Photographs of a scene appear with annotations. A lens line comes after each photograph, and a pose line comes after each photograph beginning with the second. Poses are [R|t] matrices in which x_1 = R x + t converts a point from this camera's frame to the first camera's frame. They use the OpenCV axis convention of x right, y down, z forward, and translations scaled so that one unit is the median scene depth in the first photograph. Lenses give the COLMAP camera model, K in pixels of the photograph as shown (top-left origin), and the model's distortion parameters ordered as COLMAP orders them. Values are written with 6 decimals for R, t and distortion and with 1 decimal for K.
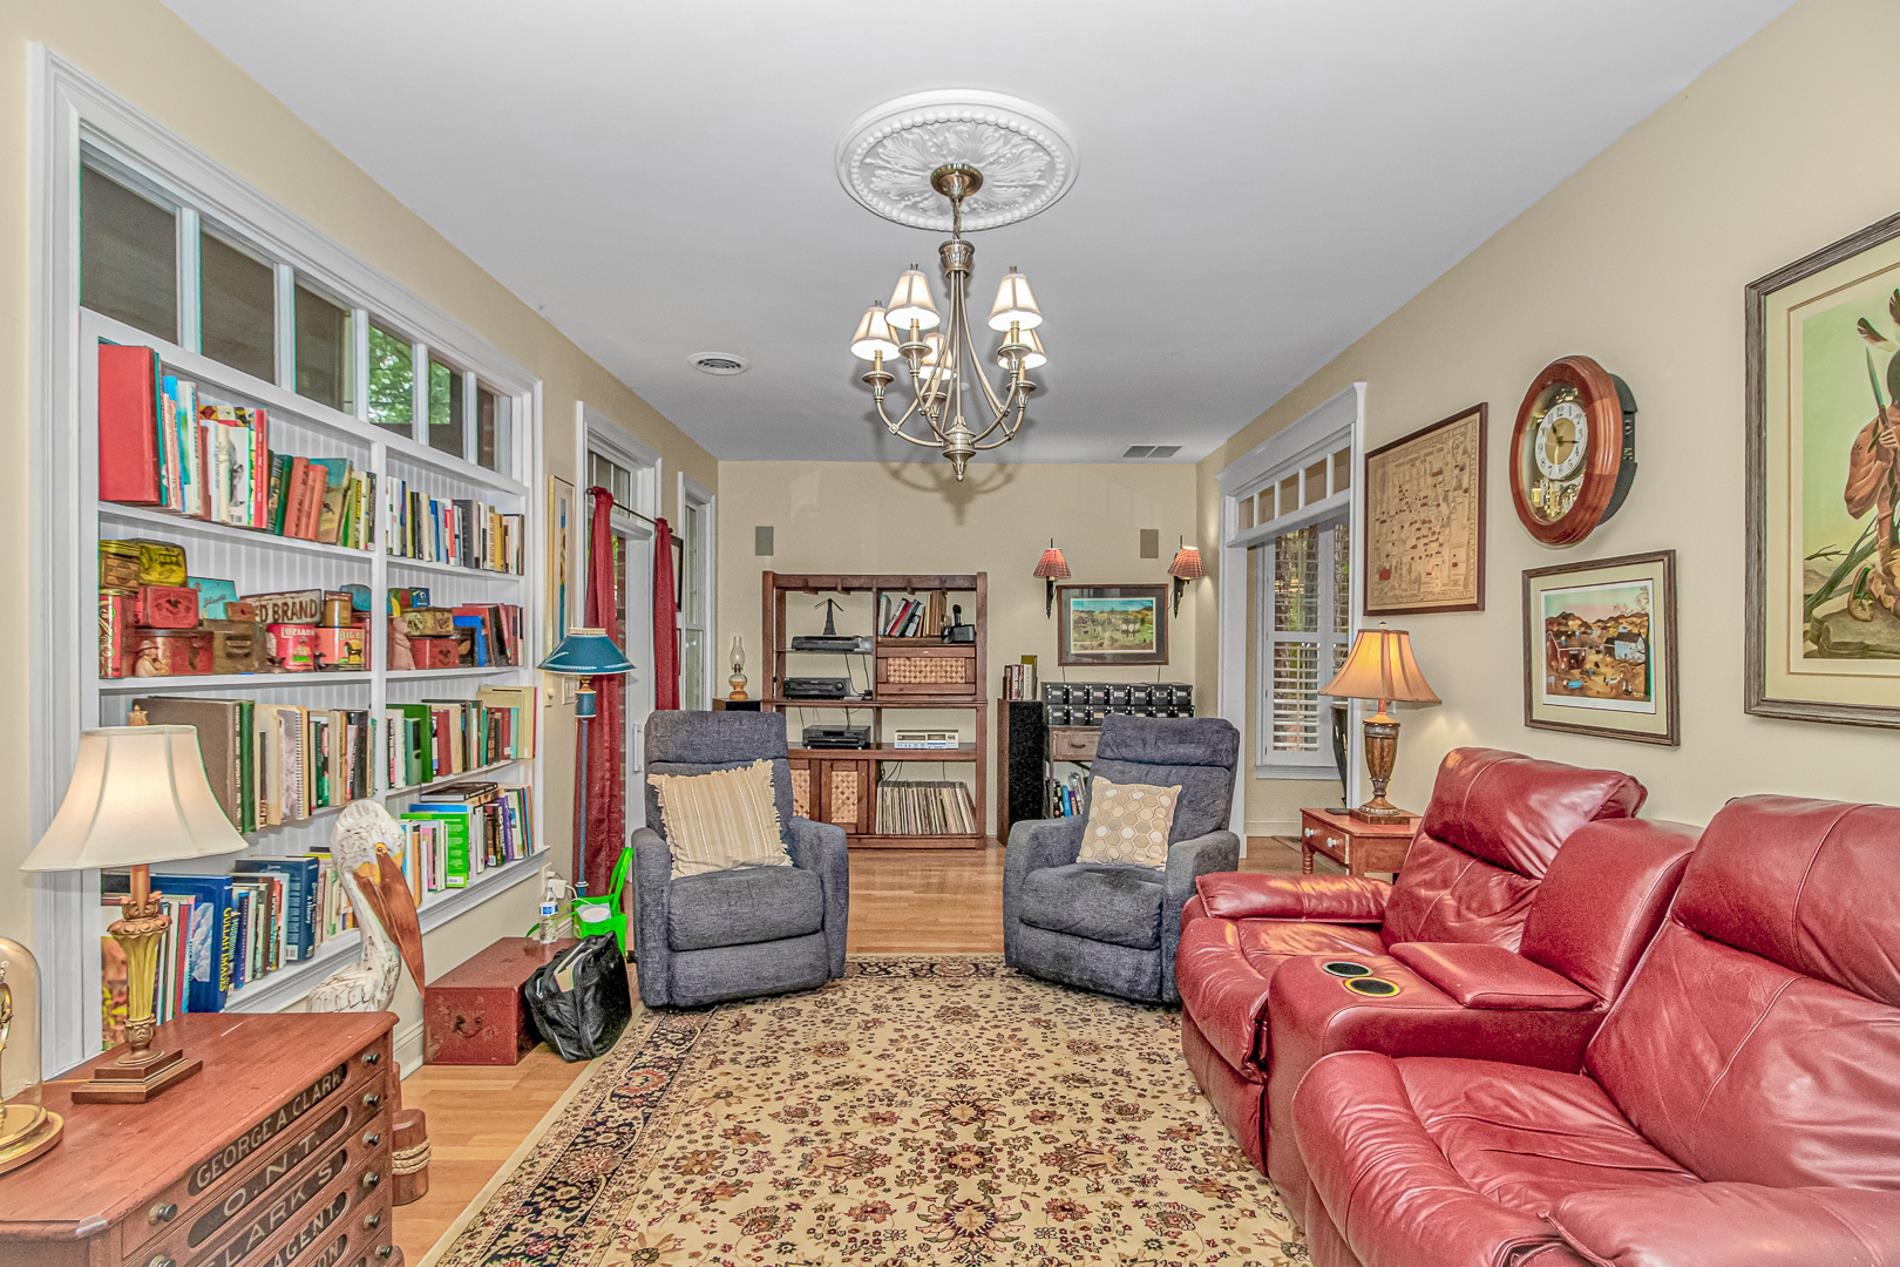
lens RADIAL K [[886.7, 0, 950.0], [0, 886.7, 633.5], [0, 0, 1]] dist [0.001581, -0.000049]
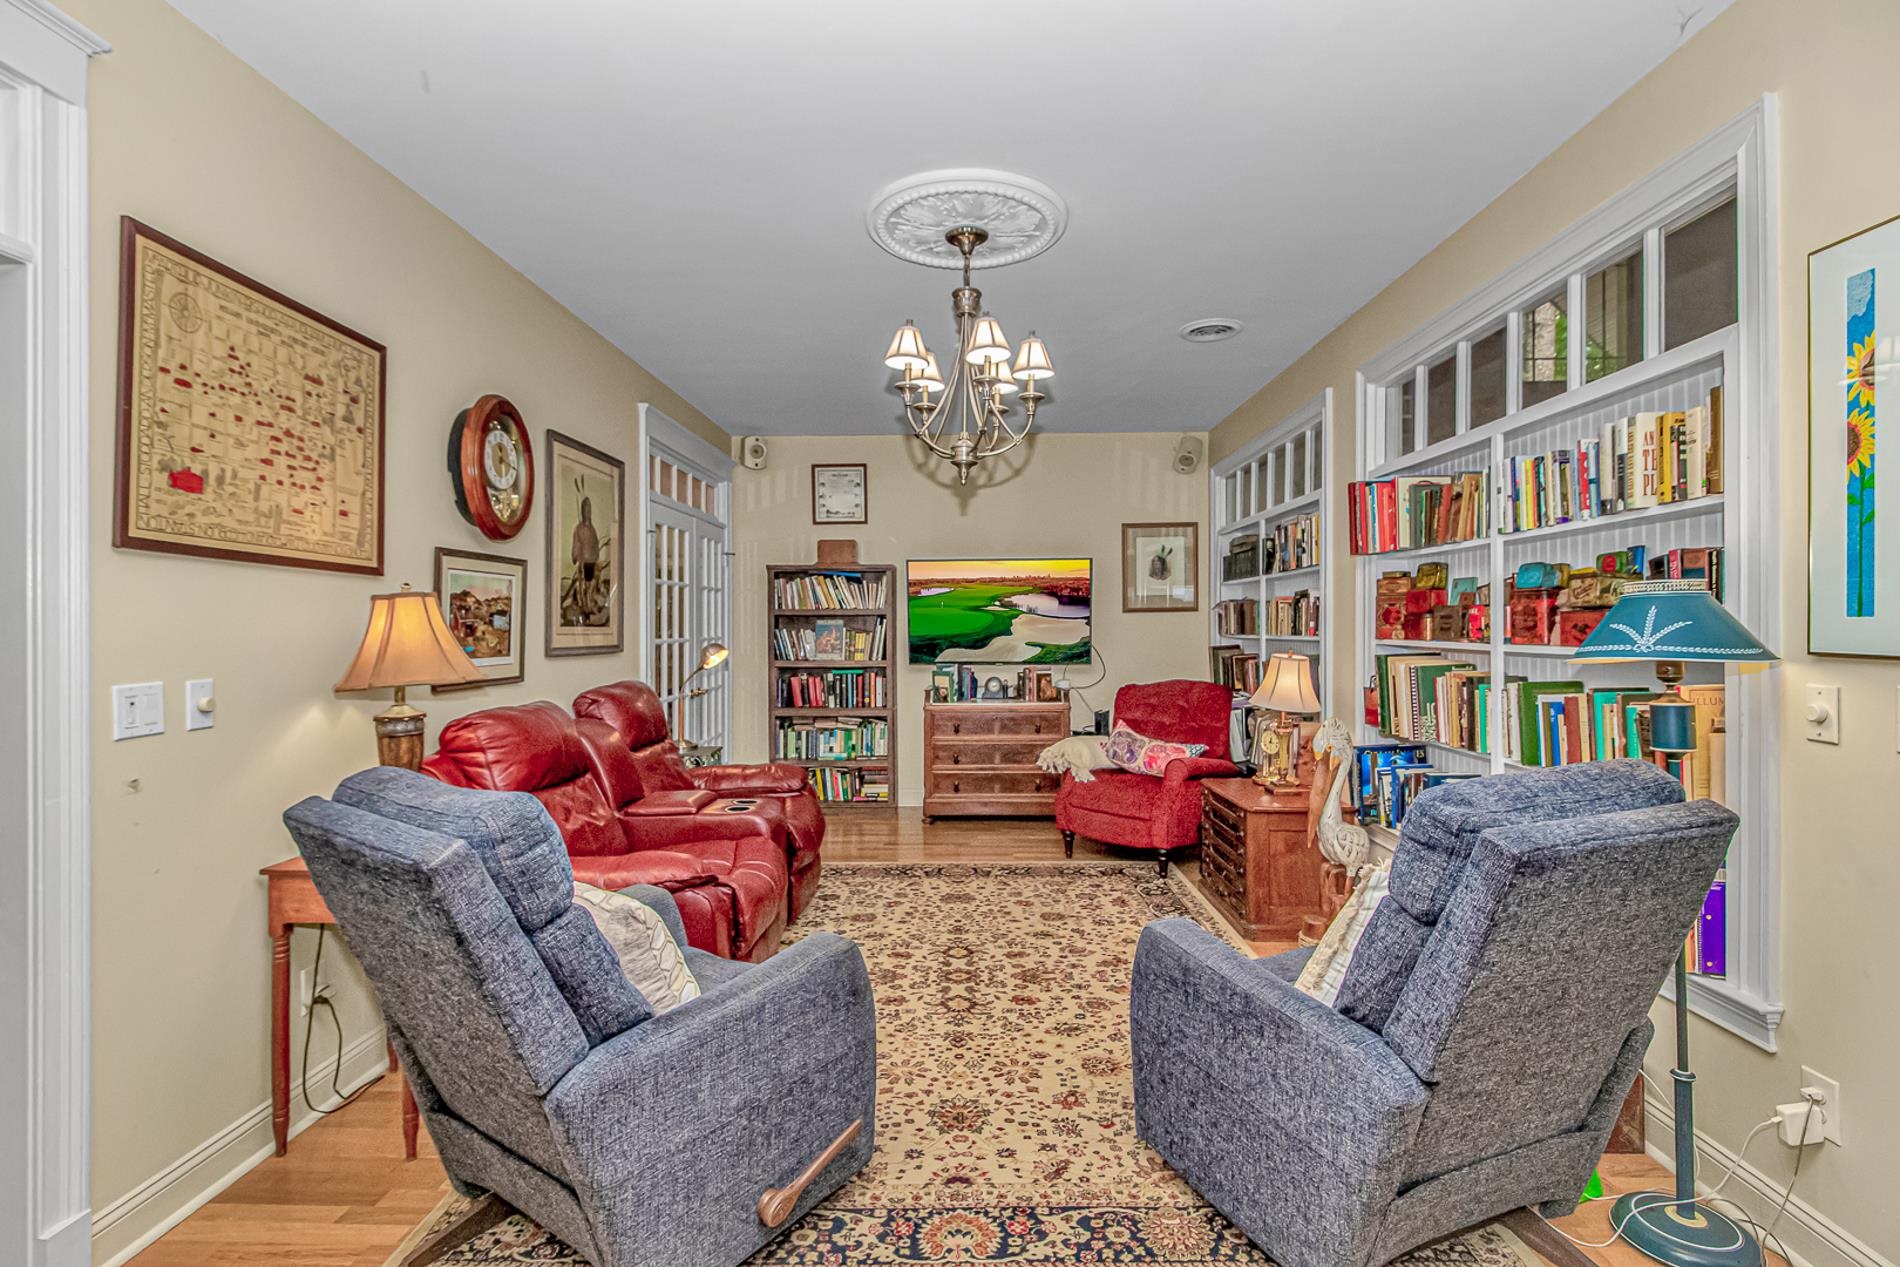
lens RADIAL K [[886.7, 0, 950.0], [0, 886.7, 633.5], [0, 0, 1]] dist [0.001581, -0.000049]
pose [[-0.999704, -0.003972, 0.023993, -0.000327], [-0.004326, 0.999882, -0.014711, 0.049913], [-0.023932, -0.014811, -0.999604, 2.179763]]
